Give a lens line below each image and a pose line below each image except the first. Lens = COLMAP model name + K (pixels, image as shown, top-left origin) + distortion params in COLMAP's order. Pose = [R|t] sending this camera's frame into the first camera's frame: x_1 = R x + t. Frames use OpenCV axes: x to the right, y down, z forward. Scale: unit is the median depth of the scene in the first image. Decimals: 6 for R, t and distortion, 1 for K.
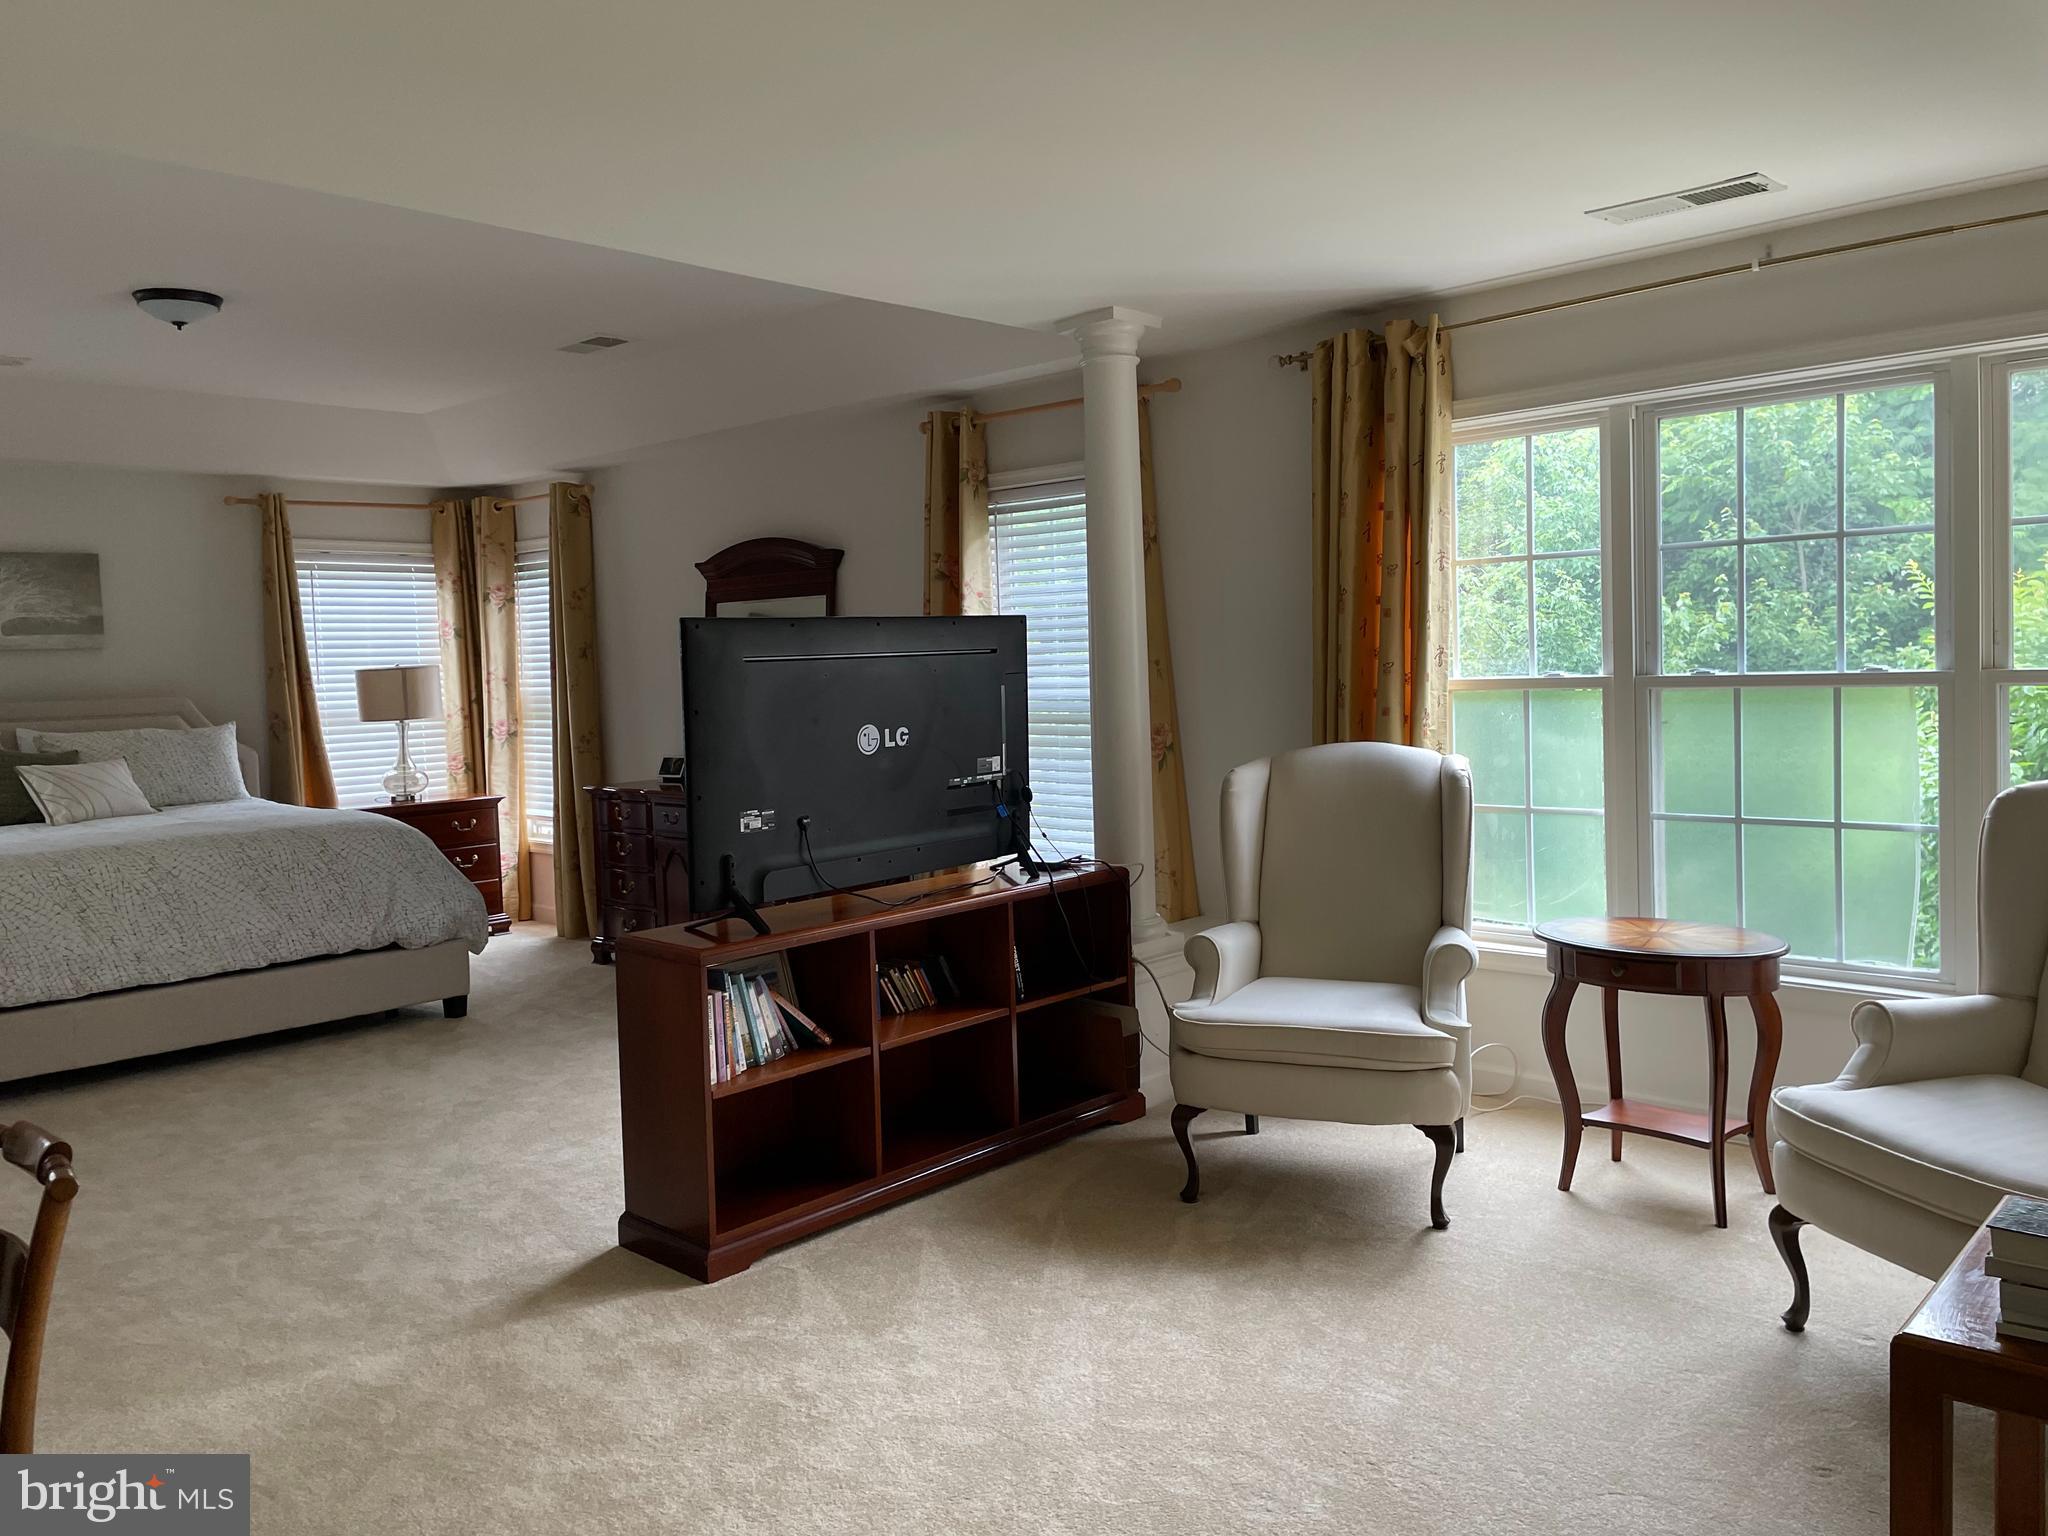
lens RADIAL K [[1569.9, 0, 1016.2], [0, 1569.9, 745.0], [0, 0, 1]] dist [0.102835, -0.137149]
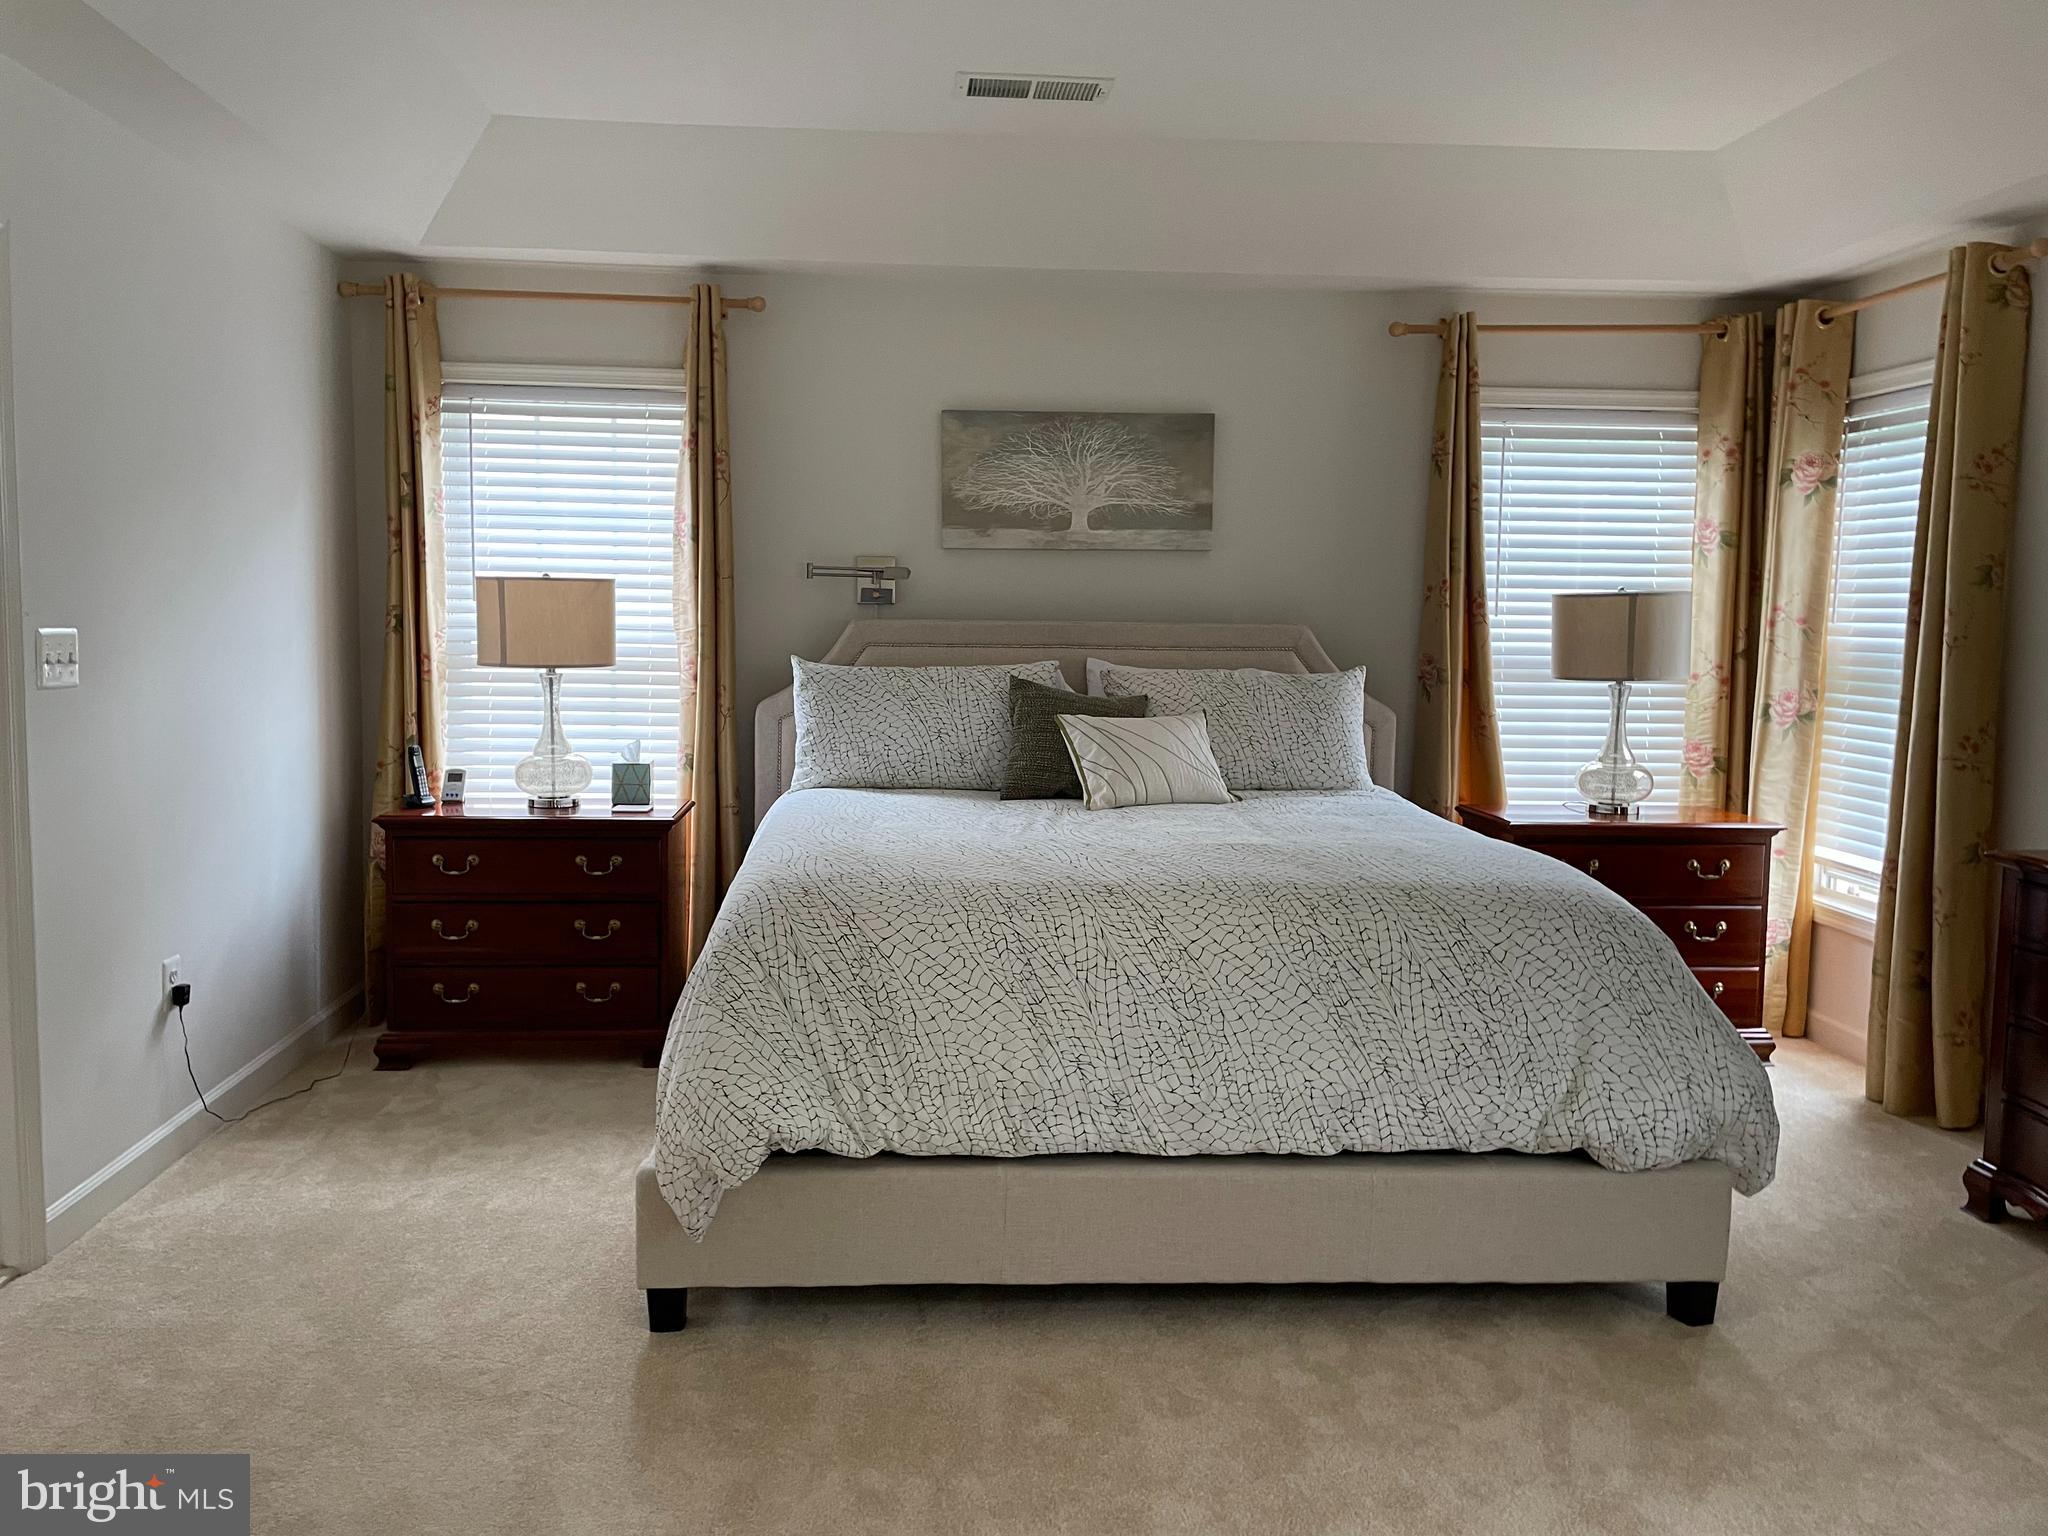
lens RADIAL K [[1569.9, 0, 1016.2], [0, 1569.9, 745.0], [0, 0, 1]] dist [0.102835, -0.137149]
pose [[0.753416, 0.100721, -0.649785, -0.164554], [-0.075851, 0.994915, 0.066270, -0.013829], [0.653155, -0.000642, 0.757224, 0.393371]]
